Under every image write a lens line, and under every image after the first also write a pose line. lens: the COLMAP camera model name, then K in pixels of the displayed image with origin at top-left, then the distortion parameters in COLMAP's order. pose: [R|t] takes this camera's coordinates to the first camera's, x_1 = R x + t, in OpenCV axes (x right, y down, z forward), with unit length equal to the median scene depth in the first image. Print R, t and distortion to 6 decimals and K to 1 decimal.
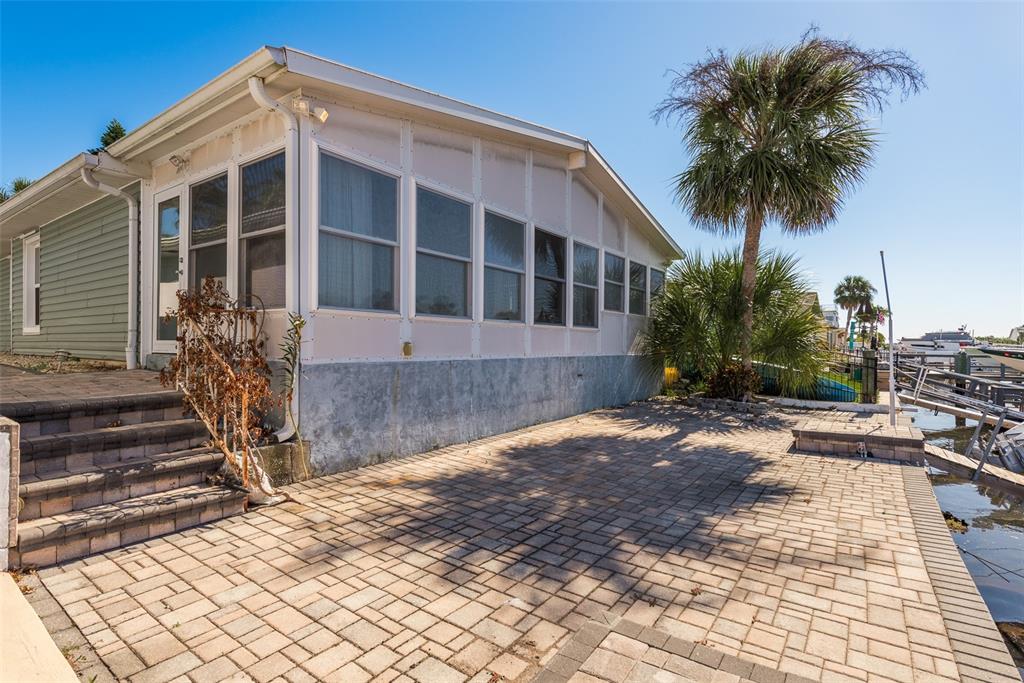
lens RADIAL K [[502.2, 0, 512.0], [0, 502.2, 341.5], [0, 0, 1]] dist [0.013624, -0.000572]
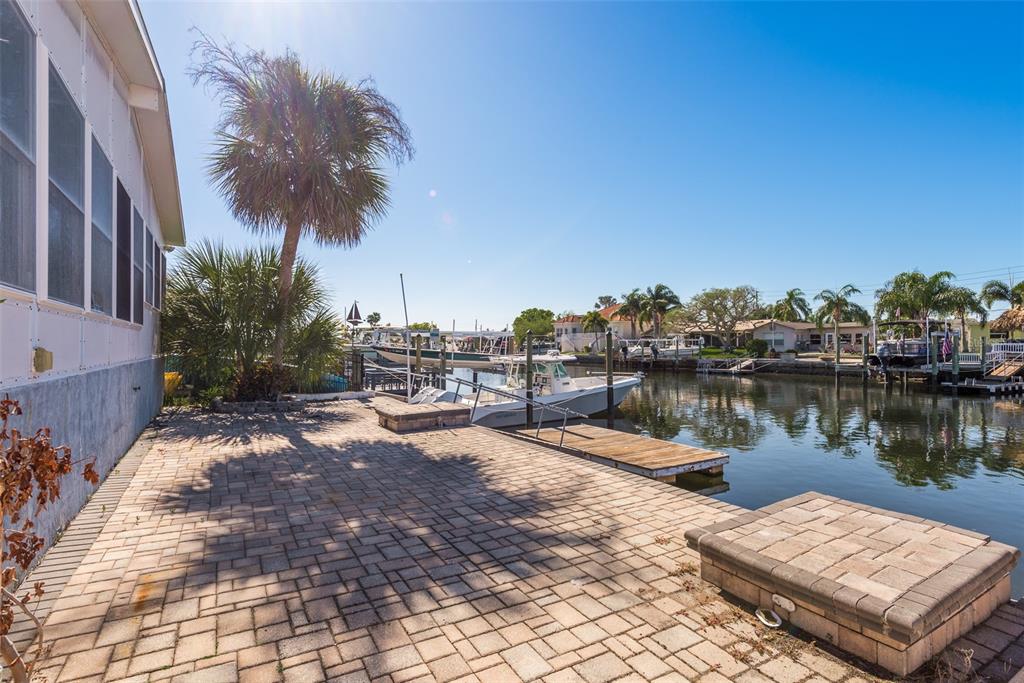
lens RADIAL K [[491.4, 0, 512.0], [0, 491.4, 341.5], [0, 0, 1]] dist [0.010591, -0.000339]
pose [[0.399239, -0.001821, 0.916845, -0.637314], [-0.001162, 0.999996, 0.002492, -0.008560], [-0.916846, -0.002060, 0.399235, 0.429498]]
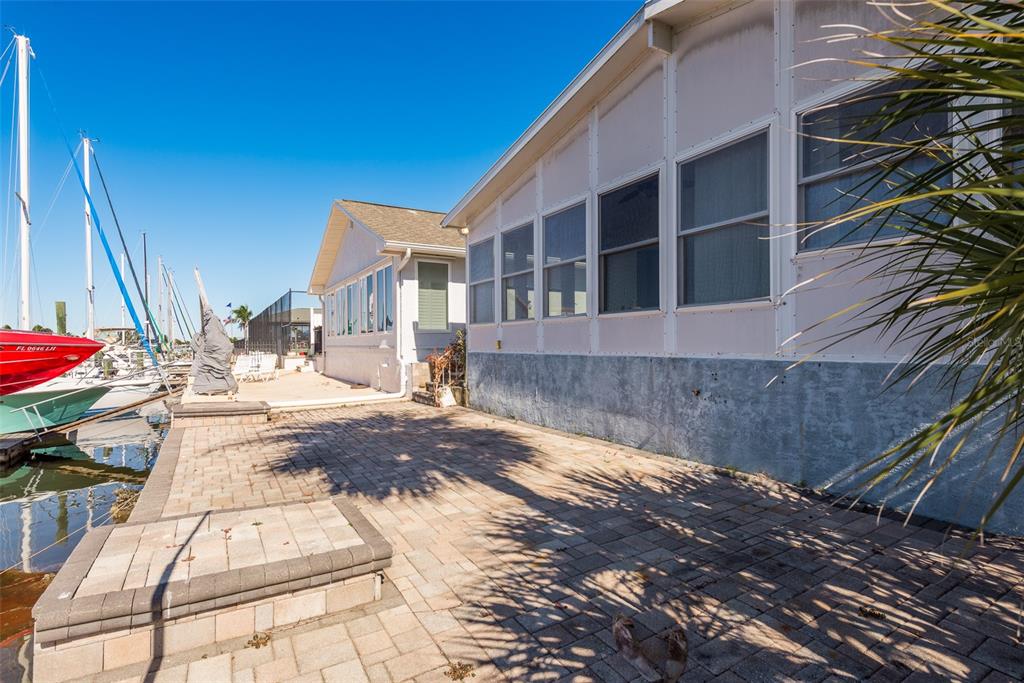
lens RADIAL K [[491.4, 0, 512.0], [0, 491.4, 341.5], [0, 0, 1]] dist [0.010591, -0.000339]
pose [[-0.398926, -0.013170, -0.916888, 1.472738], [0.005091, 0.999850, -0.016577, 0.038408], [0.916969, -0.011281, -0.398799, 2.108483]]
